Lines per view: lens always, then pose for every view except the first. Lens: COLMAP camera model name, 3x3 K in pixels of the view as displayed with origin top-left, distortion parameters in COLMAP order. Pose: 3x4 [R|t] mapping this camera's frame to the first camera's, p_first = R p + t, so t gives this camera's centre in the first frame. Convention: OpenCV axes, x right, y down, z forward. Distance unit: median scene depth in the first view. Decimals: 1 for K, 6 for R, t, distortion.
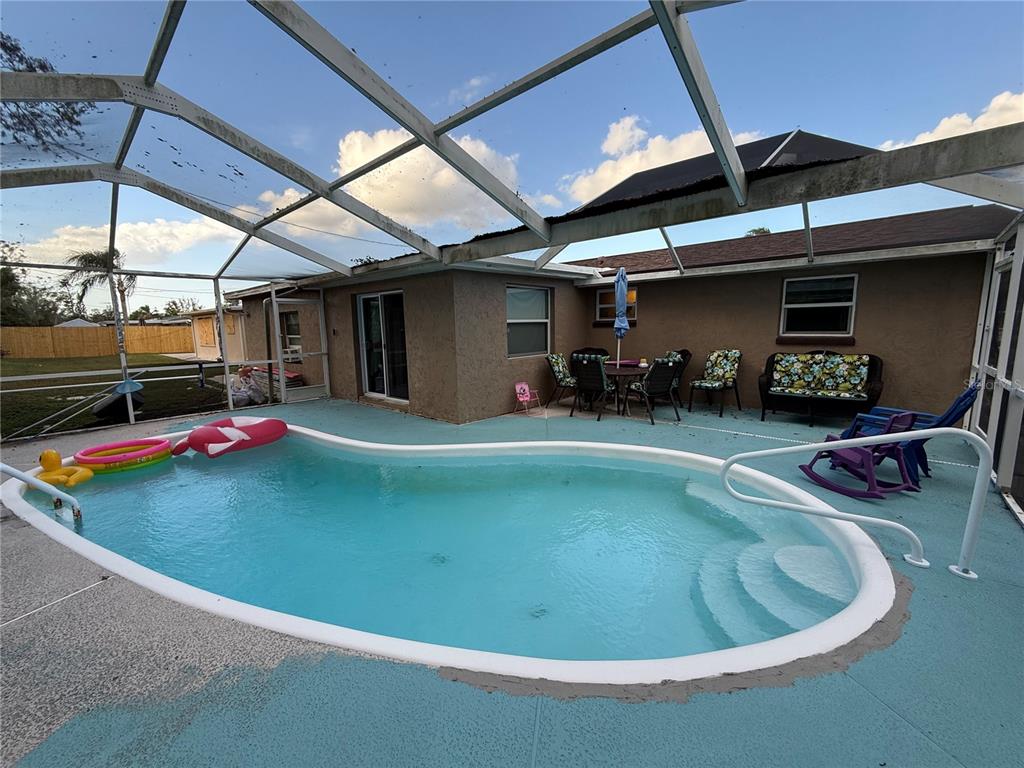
lens RADIAL K [[410.1, 0, 514.6], [0, 410.1, 385.7], [0, 0, 1]] dist [0.002498, 0.000280]
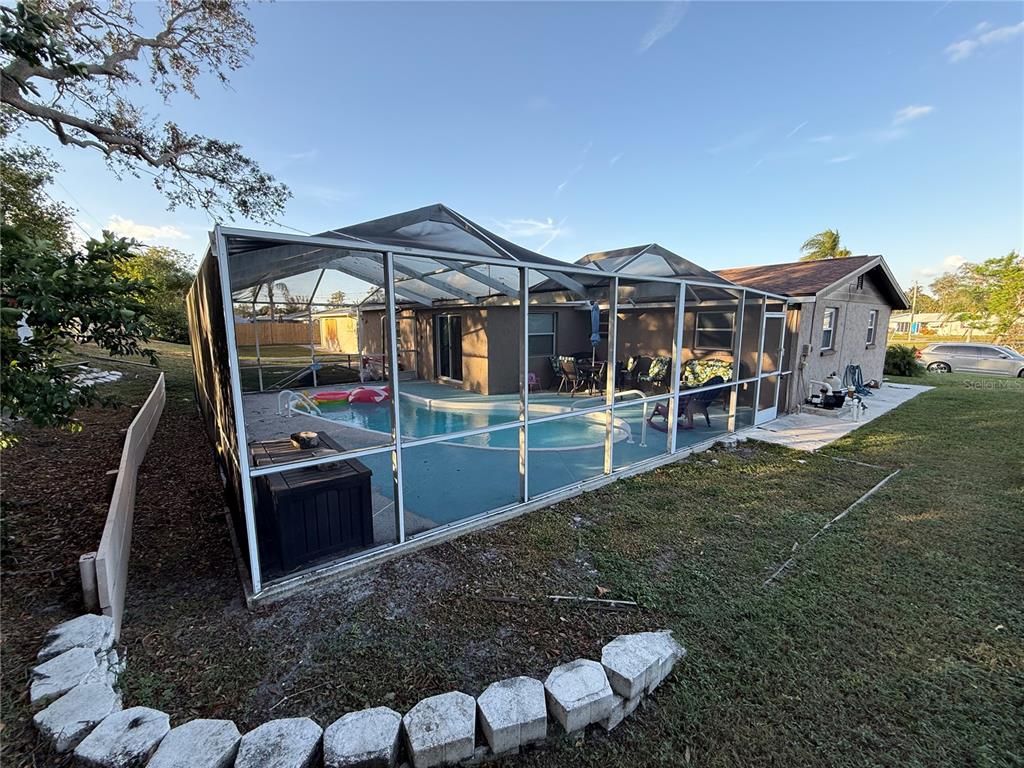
lens RADIAL K [[410.1, 0, 508.5], [0, 410.1, 387.2], [0, 0, 1]] dist [-0.010776, 0.000052]
pose [[0.979015, 0.044150, -0.198947, 0.256797], [-0.041634, 0.998991, 0.016814, 0.025174], [0.199489, -0.008178, 0.979866, -0.590736]]
